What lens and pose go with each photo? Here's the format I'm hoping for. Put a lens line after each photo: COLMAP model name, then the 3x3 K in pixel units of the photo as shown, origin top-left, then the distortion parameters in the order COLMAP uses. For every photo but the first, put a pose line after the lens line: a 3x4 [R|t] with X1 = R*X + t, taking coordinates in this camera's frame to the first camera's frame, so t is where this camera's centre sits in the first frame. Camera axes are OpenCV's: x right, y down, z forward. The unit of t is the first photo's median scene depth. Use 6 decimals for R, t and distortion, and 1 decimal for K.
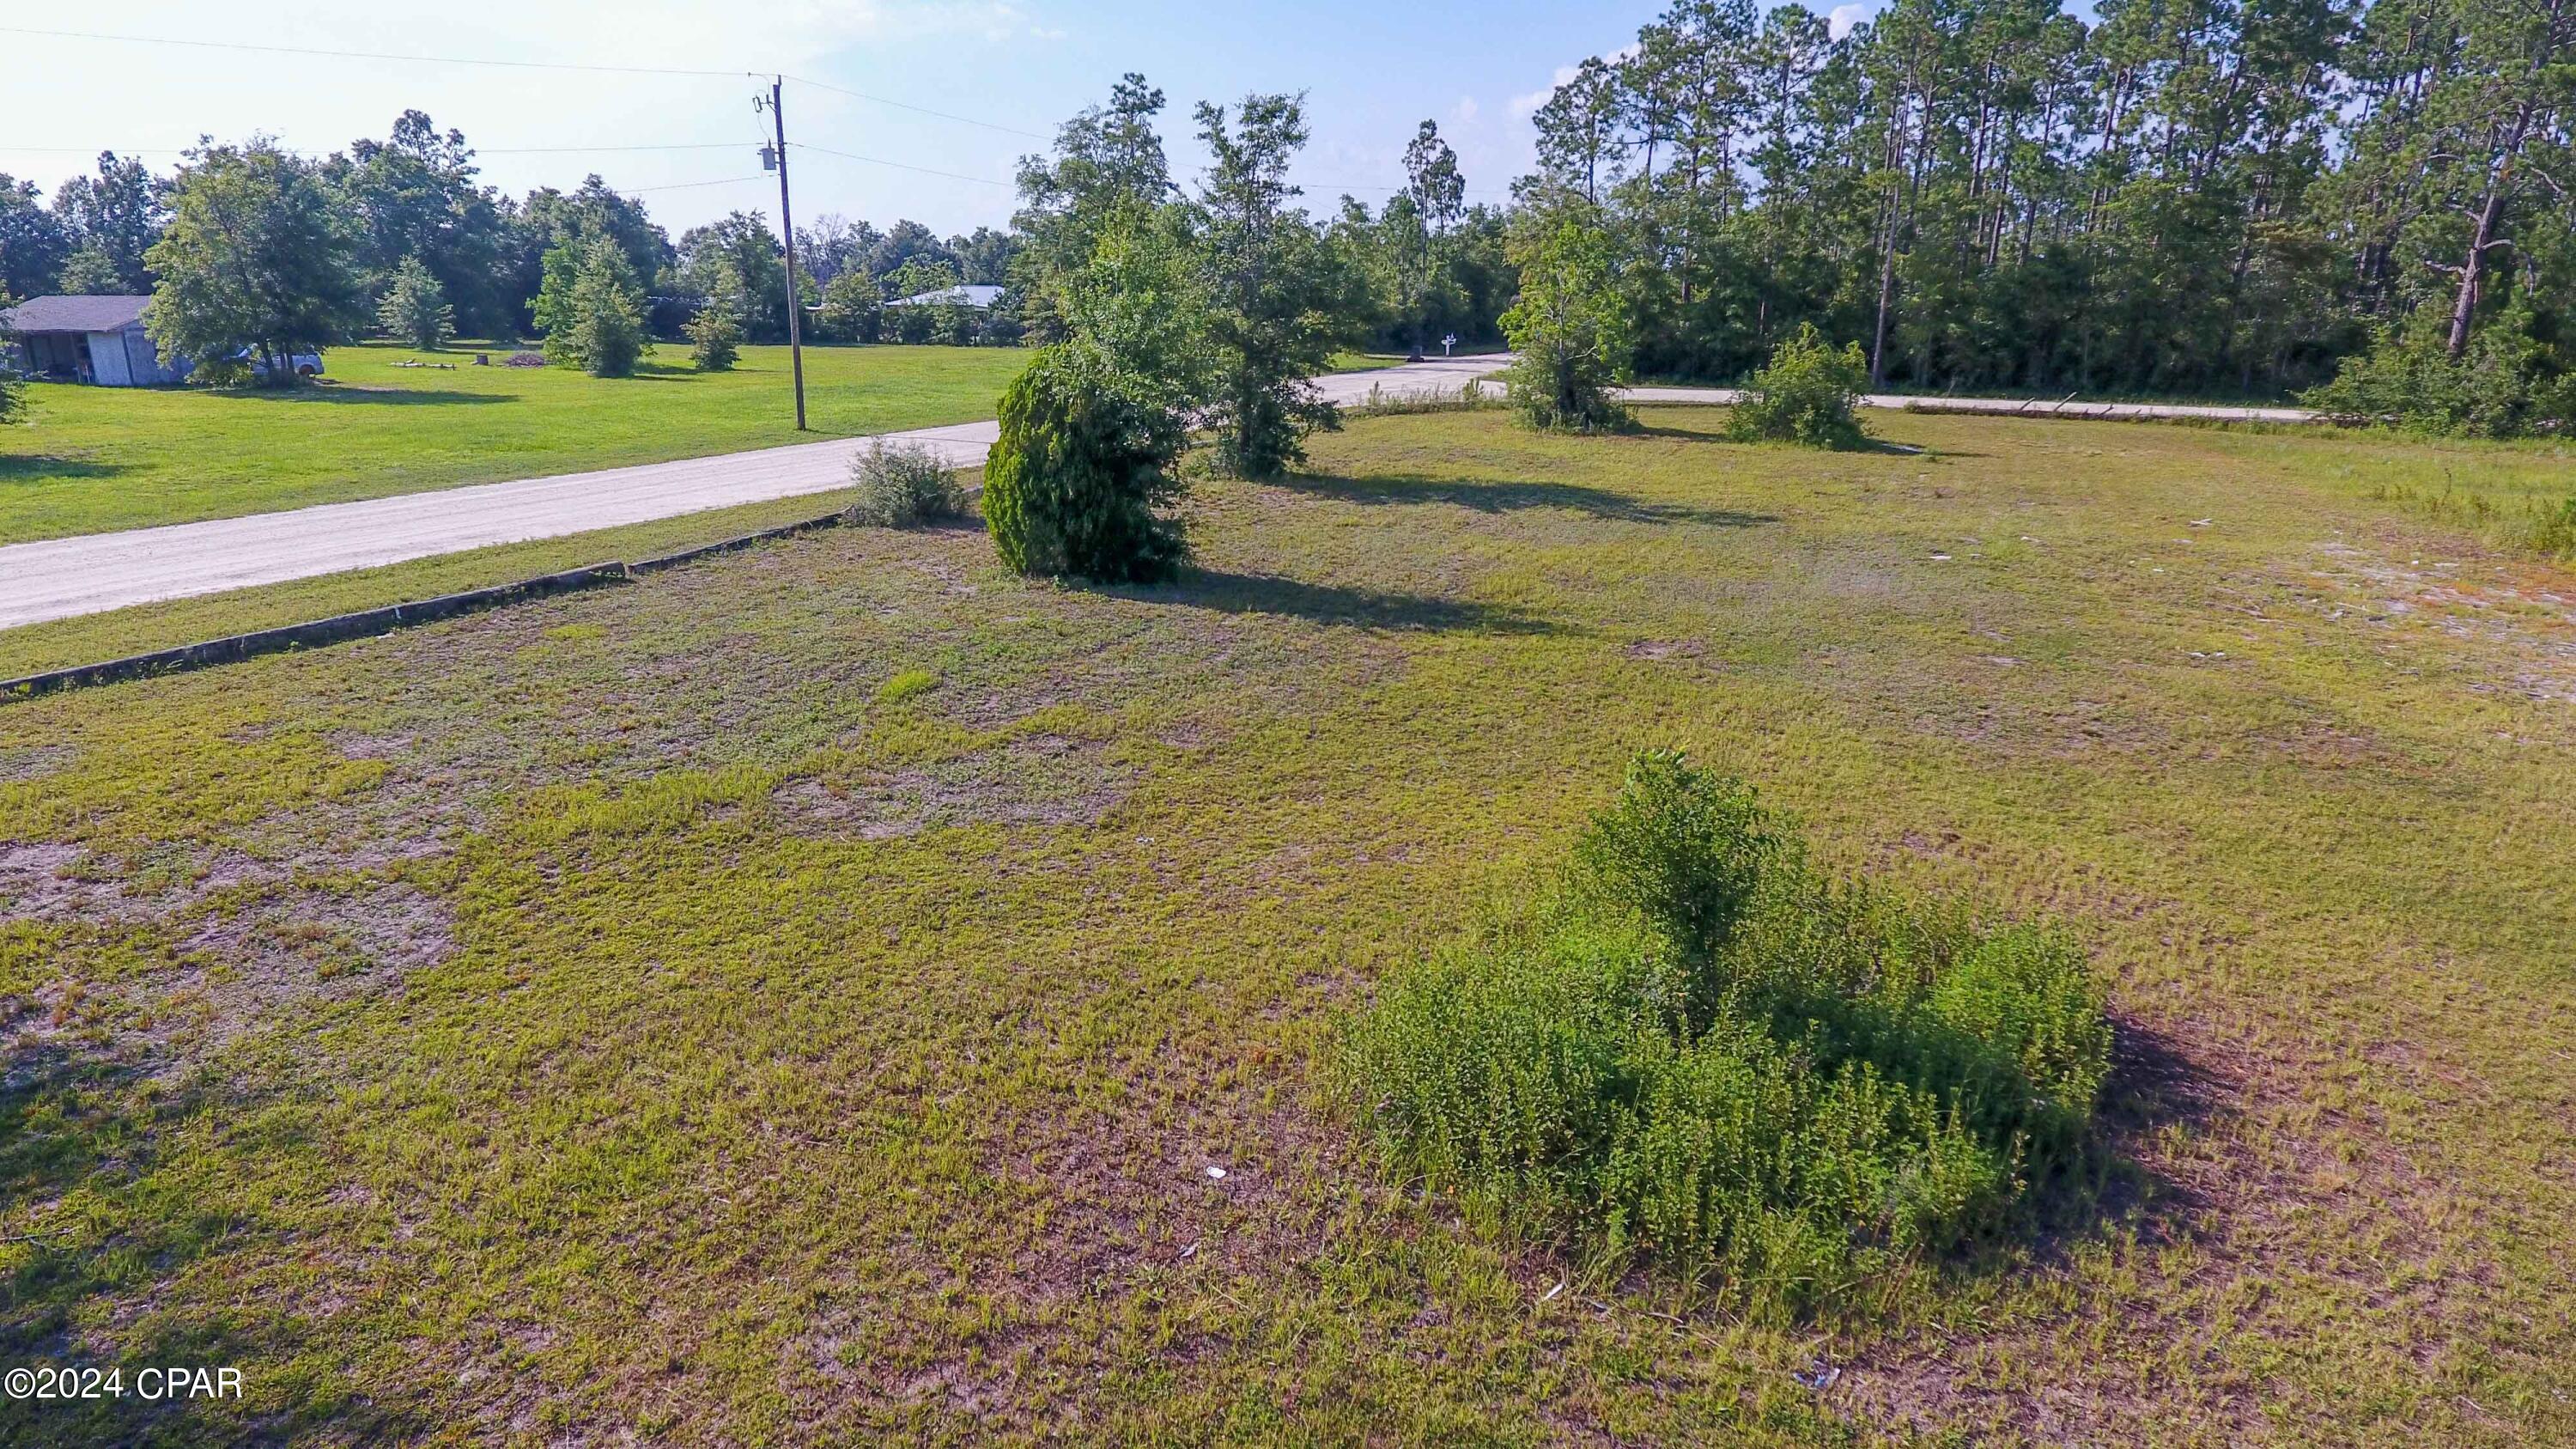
lens RADIAL K [[1495.5, 0, 1276.3], [0, 1495.5, 713.6], [0, 0, 1]] dist [-0.004988, 0.000405]
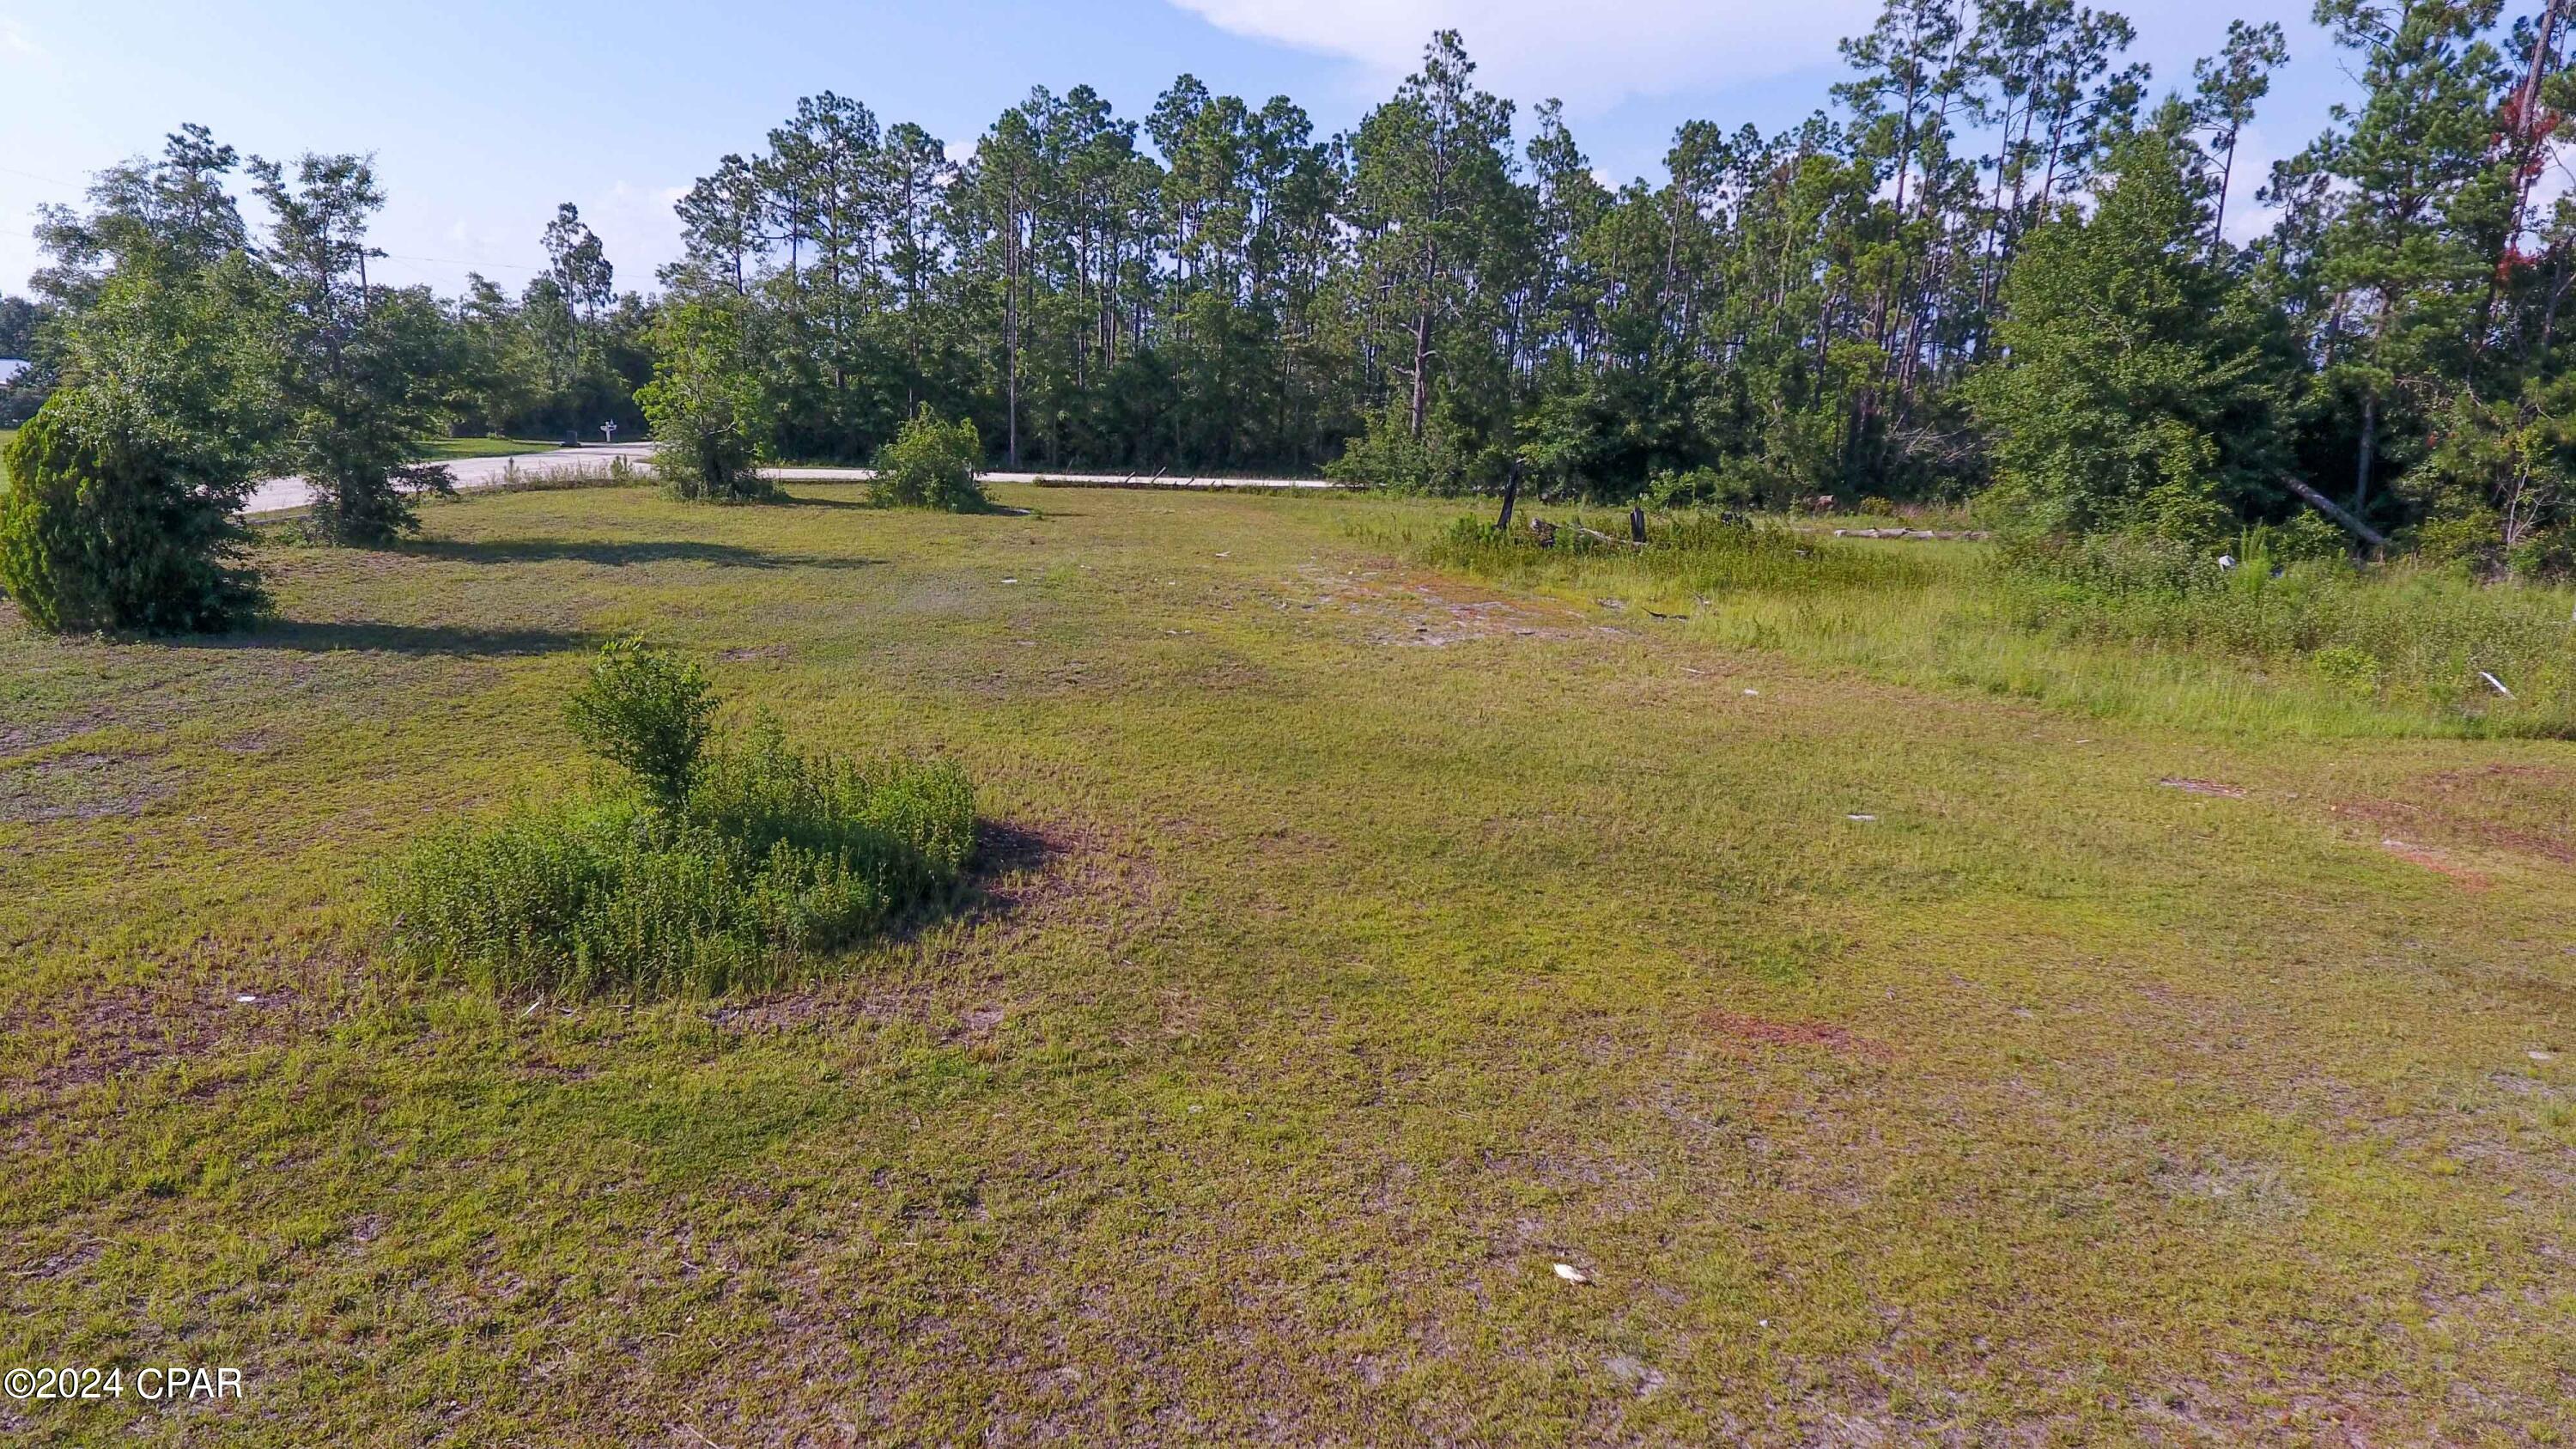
lens RADIAL K [[1495.5, 0, 1268.0], [0, 1495.5, 733.5], [0, 0, 1]] dist [-0.004988, 0.000405]
pose [[0.876078, -0.086210, 0.474400, 0.033037], [0.110890, 0.993537, -0.024231, 0.054304], [-0.469245, 0.073834, 0.879976, -0.119075]]
